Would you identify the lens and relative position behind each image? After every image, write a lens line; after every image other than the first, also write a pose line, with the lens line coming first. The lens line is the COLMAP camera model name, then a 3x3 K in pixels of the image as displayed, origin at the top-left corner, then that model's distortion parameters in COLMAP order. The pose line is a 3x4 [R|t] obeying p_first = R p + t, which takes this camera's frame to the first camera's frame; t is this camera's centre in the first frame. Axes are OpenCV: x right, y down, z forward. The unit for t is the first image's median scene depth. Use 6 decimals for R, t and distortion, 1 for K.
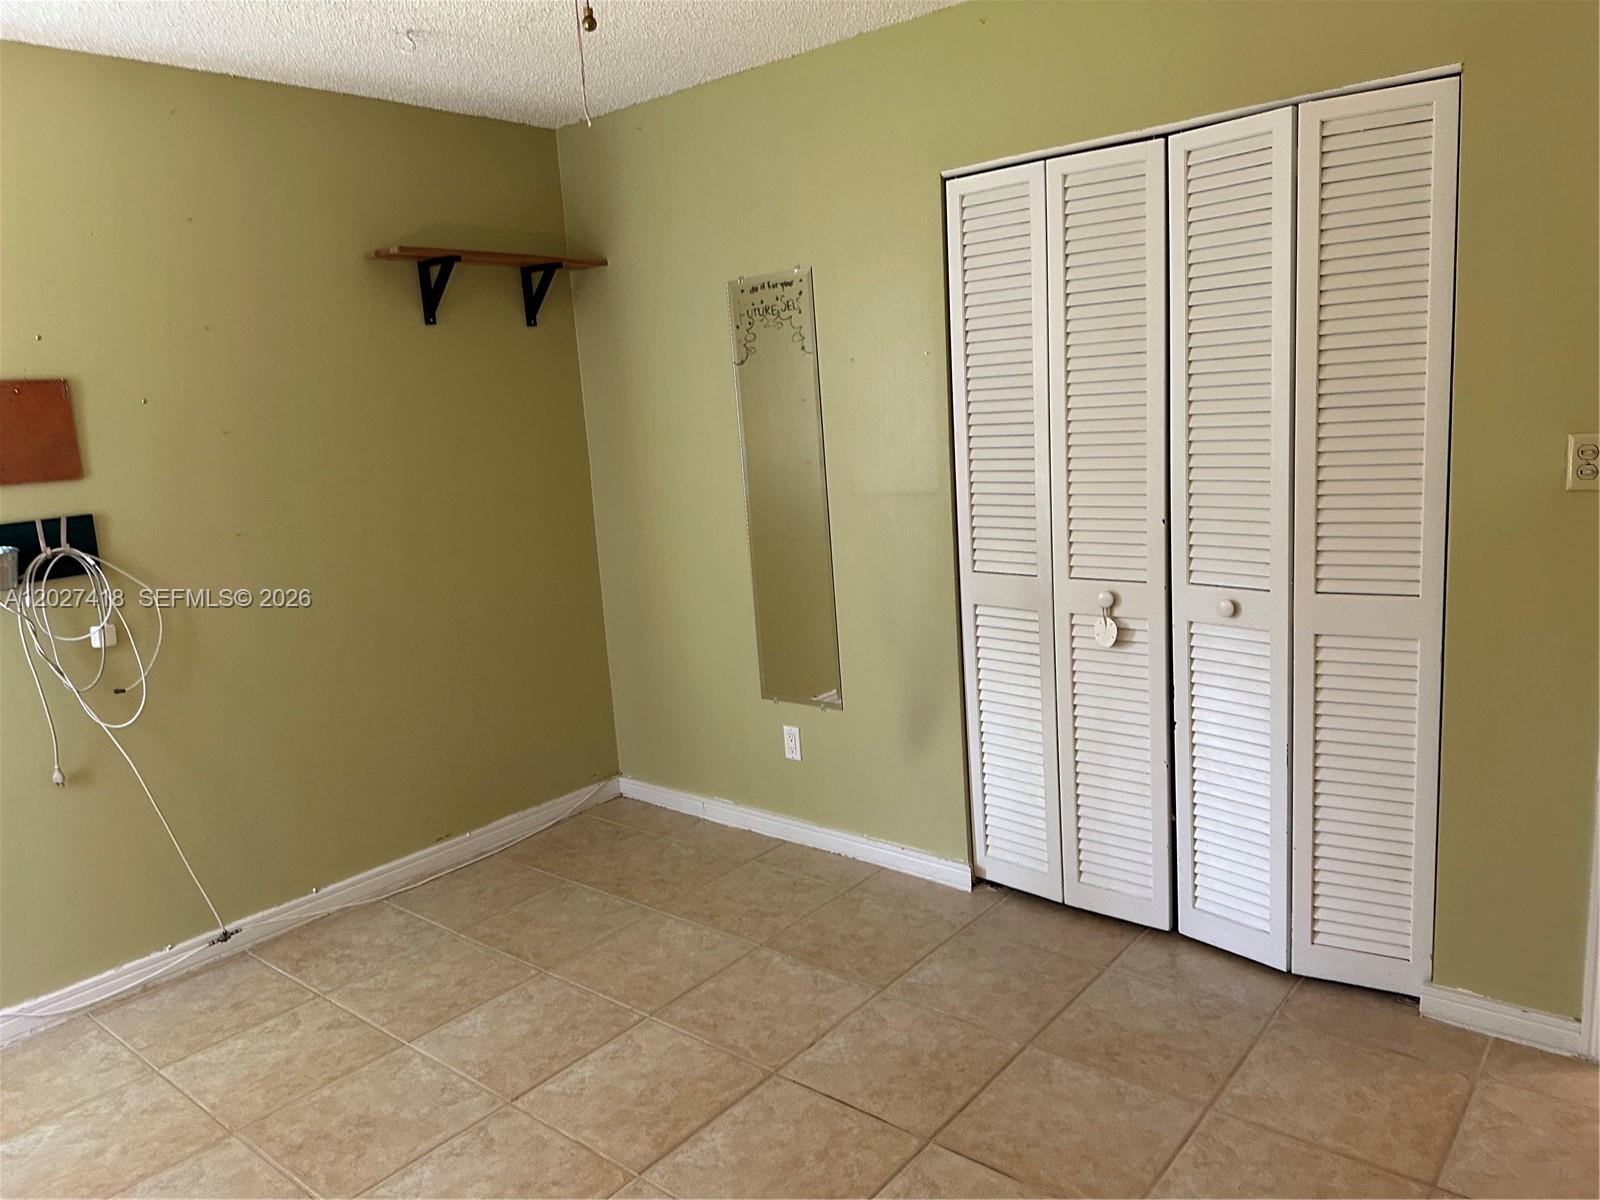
lens RADIAL K [[1116.1, 0, 805.9], [0, 1116.1, 596.2], [0, 0, 1]] dist [0.046294, -0.054223]
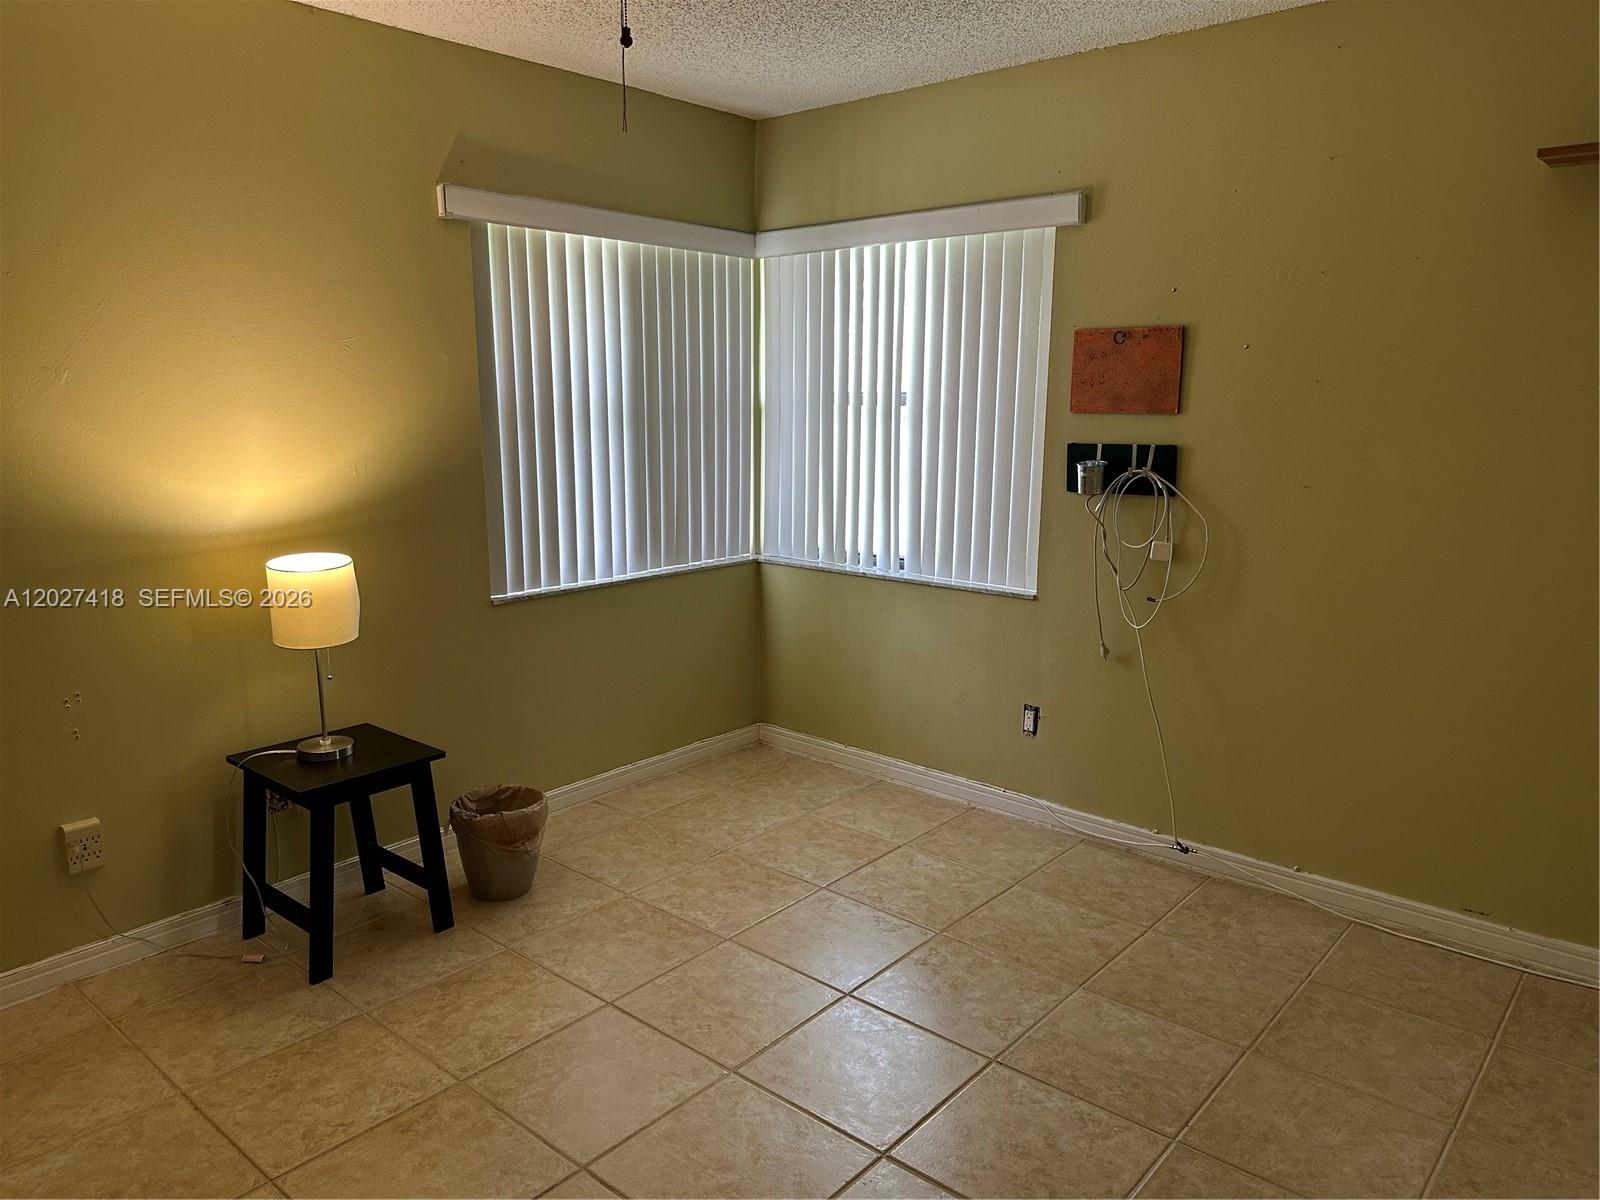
lens RADIAL K [[1116.1, 0, 797.3], [0, 1116.1, 599.9], [0, 0, 1]] dist [0.046294, -0.054223]
pose [[-0.024157, 0.243239, -0.969665, 0.529866], [-0.176306, 0.953709, 0.243629, -0.134980], [0.984039, 0.176843, 0.019846, 0.632685]]
